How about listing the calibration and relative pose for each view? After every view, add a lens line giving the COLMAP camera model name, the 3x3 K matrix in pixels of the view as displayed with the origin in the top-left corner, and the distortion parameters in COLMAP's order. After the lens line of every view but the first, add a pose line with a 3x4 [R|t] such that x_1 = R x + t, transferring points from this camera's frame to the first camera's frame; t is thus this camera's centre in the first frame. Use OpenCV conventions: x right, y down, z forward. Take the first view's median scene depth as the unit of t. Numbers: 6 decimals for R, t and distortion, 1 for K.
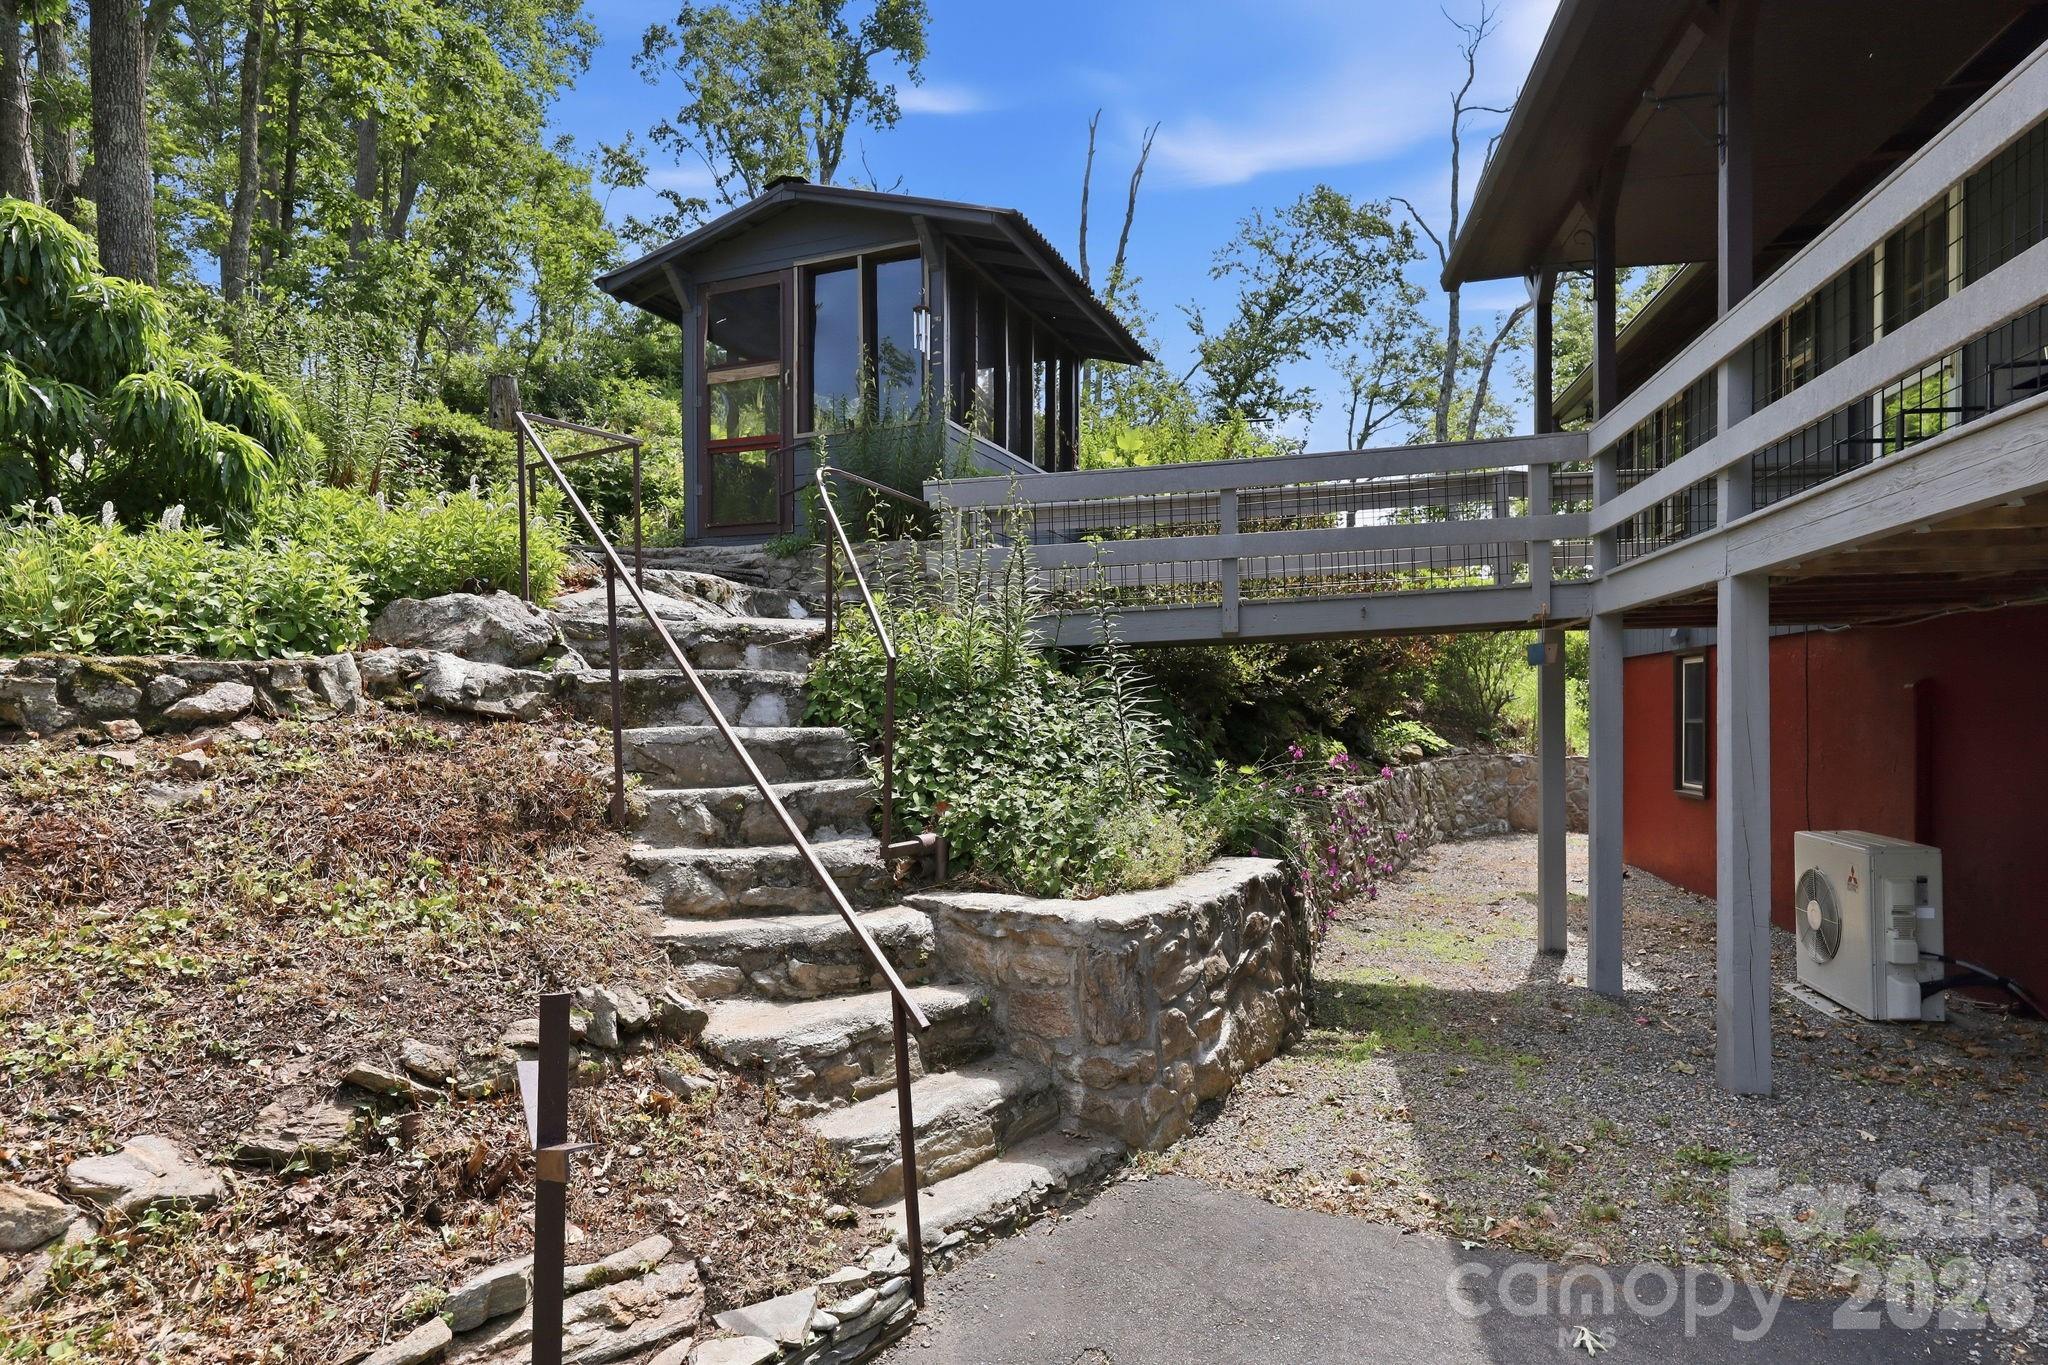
lens RADIAL K [[1063.5, 0, 1014.2], [0, 1063.5, 749.8], [0, 0, 1]] dist [-0.003292, -0.000494]
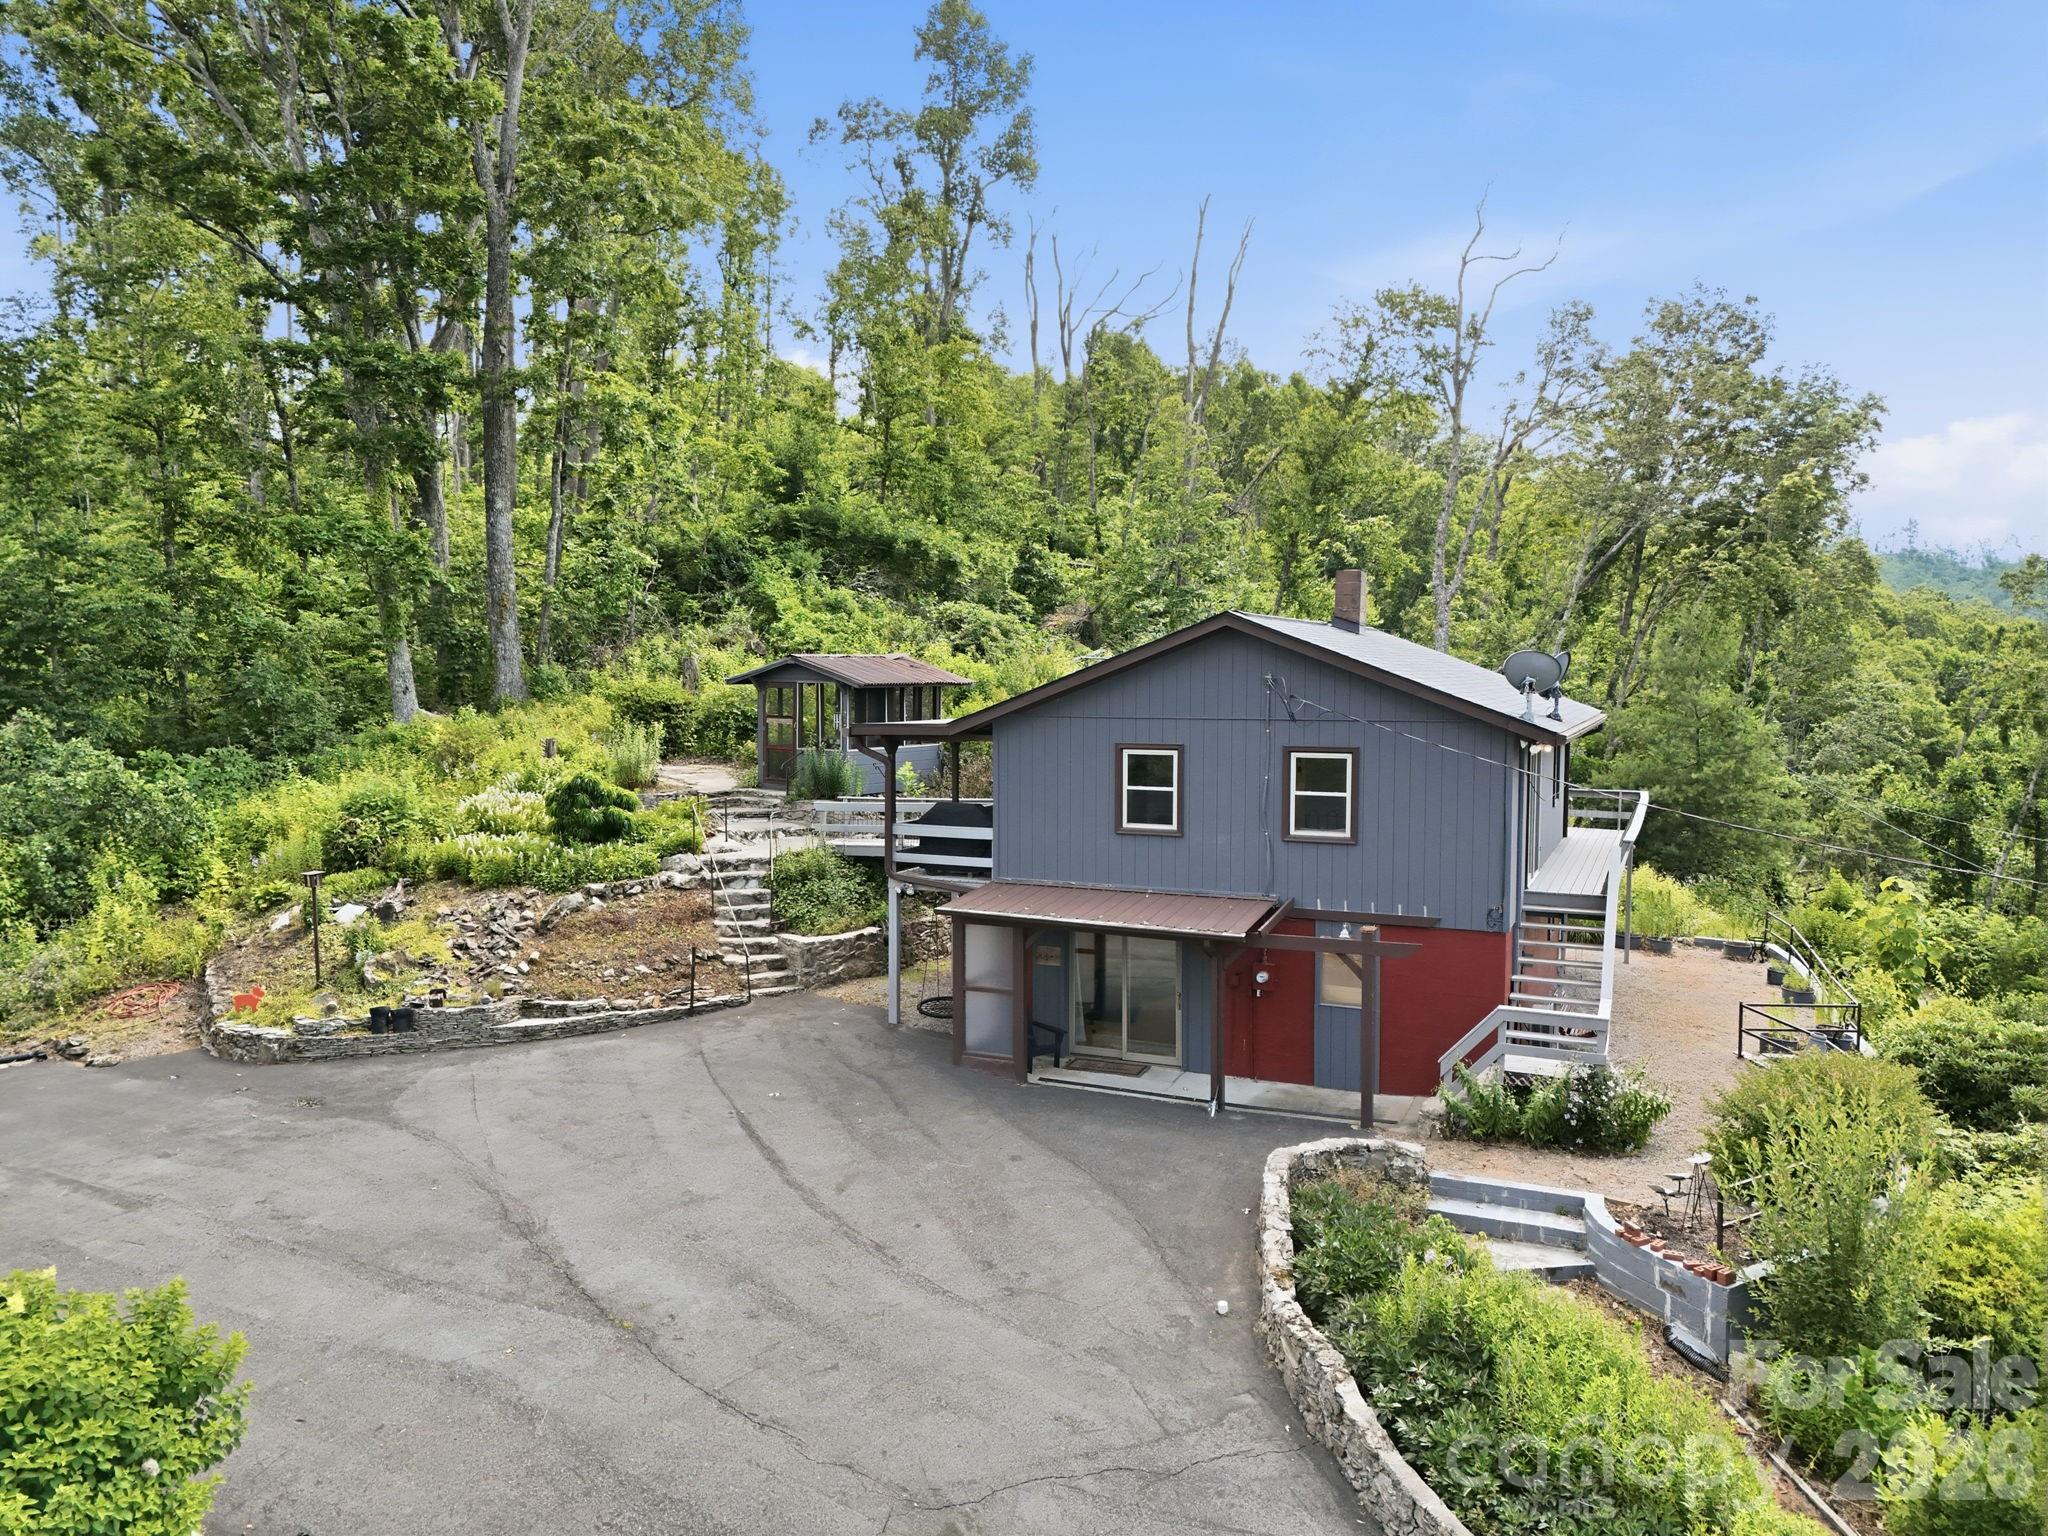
lens RADIAL K [[1494.3, 0, 1036.3], [0, 1494.3, 760.3], [0, 0, 1]] dist [0.092522, -0.099908]
pose [[0.975377, 0.024048, -0.219230, 0.425020], [-0.015380, 0.999034, 0.041162, -0.157768], [0.220008, -0.036777, 0.974805, -0.883310]]
